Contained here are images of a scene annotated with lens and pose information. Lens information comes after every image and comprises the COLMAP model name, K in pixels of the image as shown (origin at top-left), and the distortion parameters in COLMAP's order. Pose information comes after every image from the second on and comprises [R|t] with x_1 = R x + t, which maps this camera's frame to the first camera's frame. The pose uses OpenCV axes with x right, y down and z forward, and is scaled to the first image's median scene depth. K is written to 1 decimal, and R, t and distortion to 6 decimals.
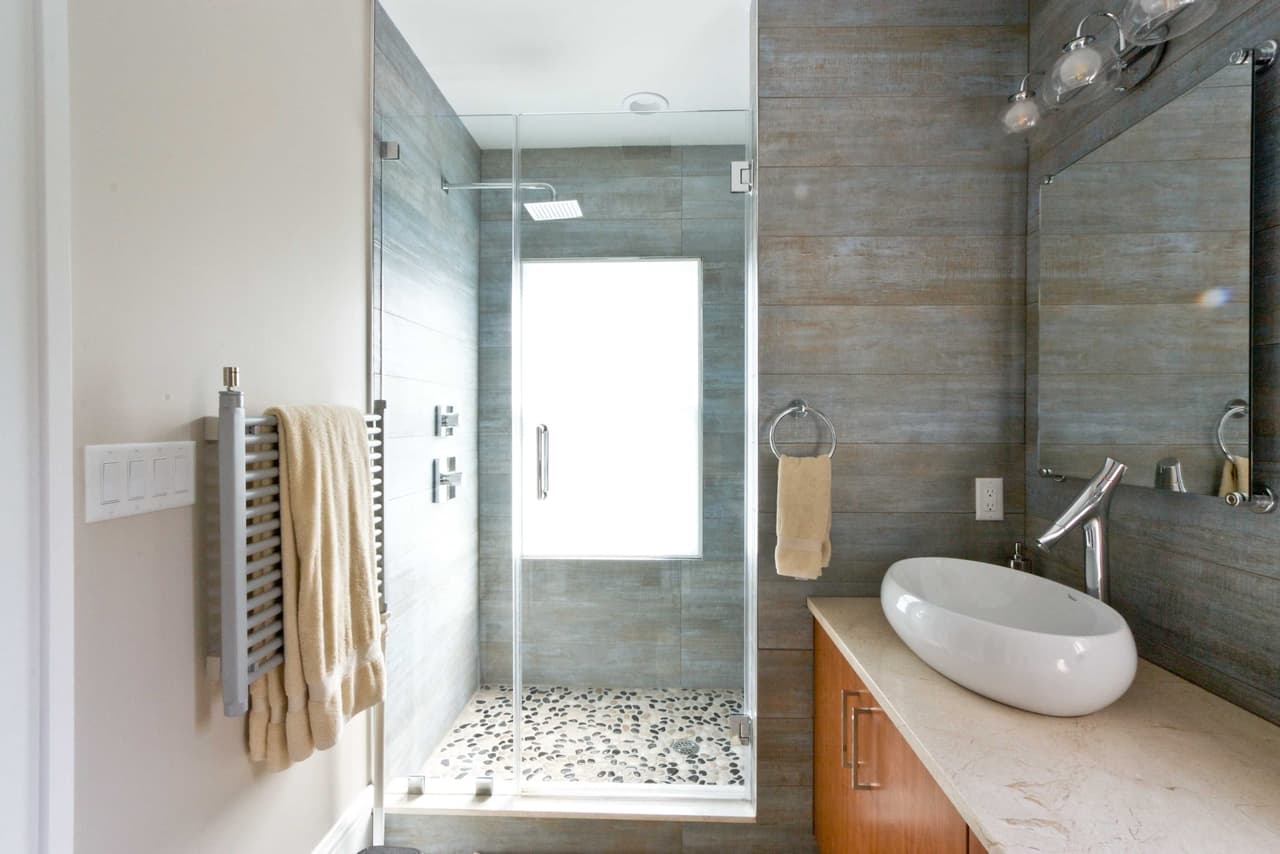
lens RADIAL K [[586.4, 0, 640.9], [0, 586.4, 423.1], [0, 0, 1]] dist [-0.001328, 0.002876]
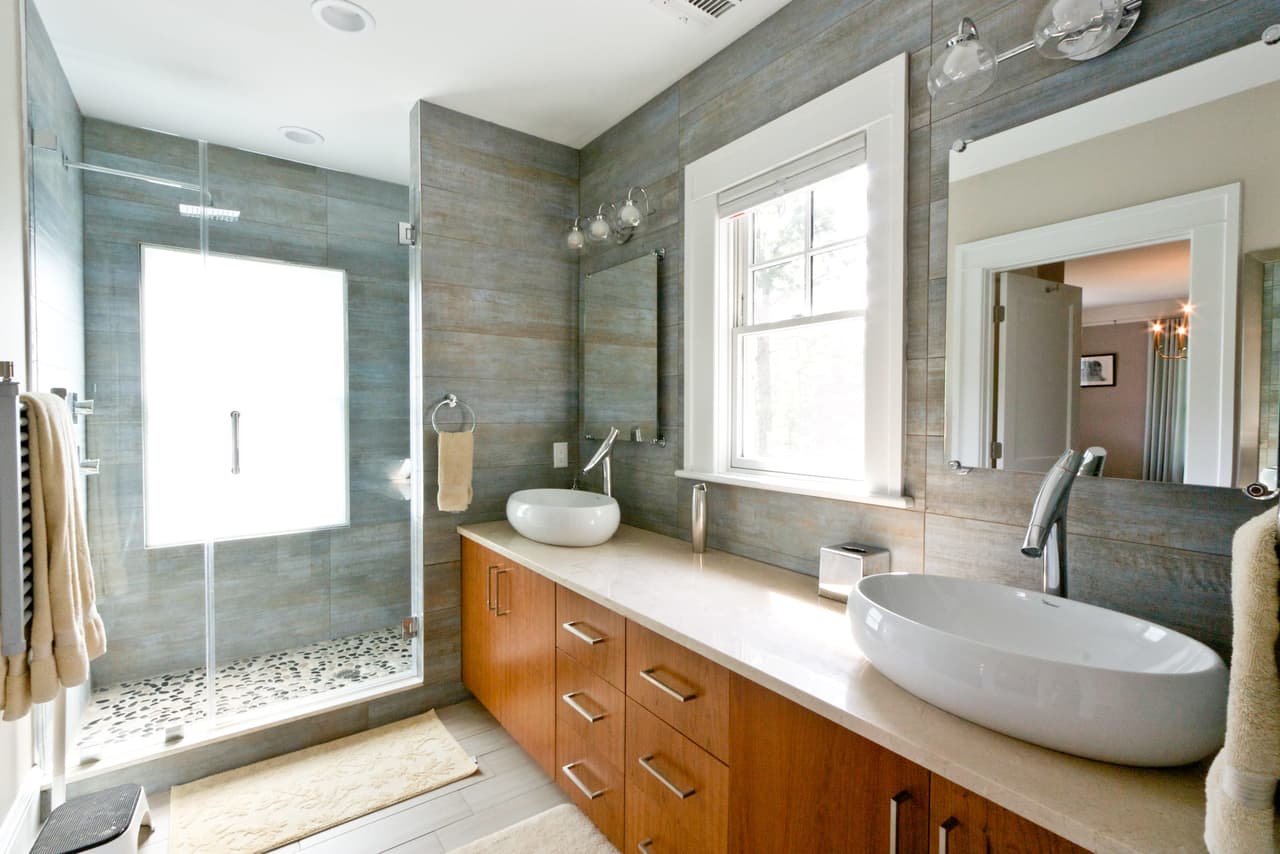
lens RADIAL K [[586.4, 0, 640.9], [0, 586.4, 425.6], [0, 0, 1]] dist [-0.001328, 0.002876]
pose [[0.777981, -0.015499, 0.628096, -0.288739], [0.002307, 0.999759, 0.021813, 0.007917], [-0.628283, -0.015521, 0.777830, -0.461378]]
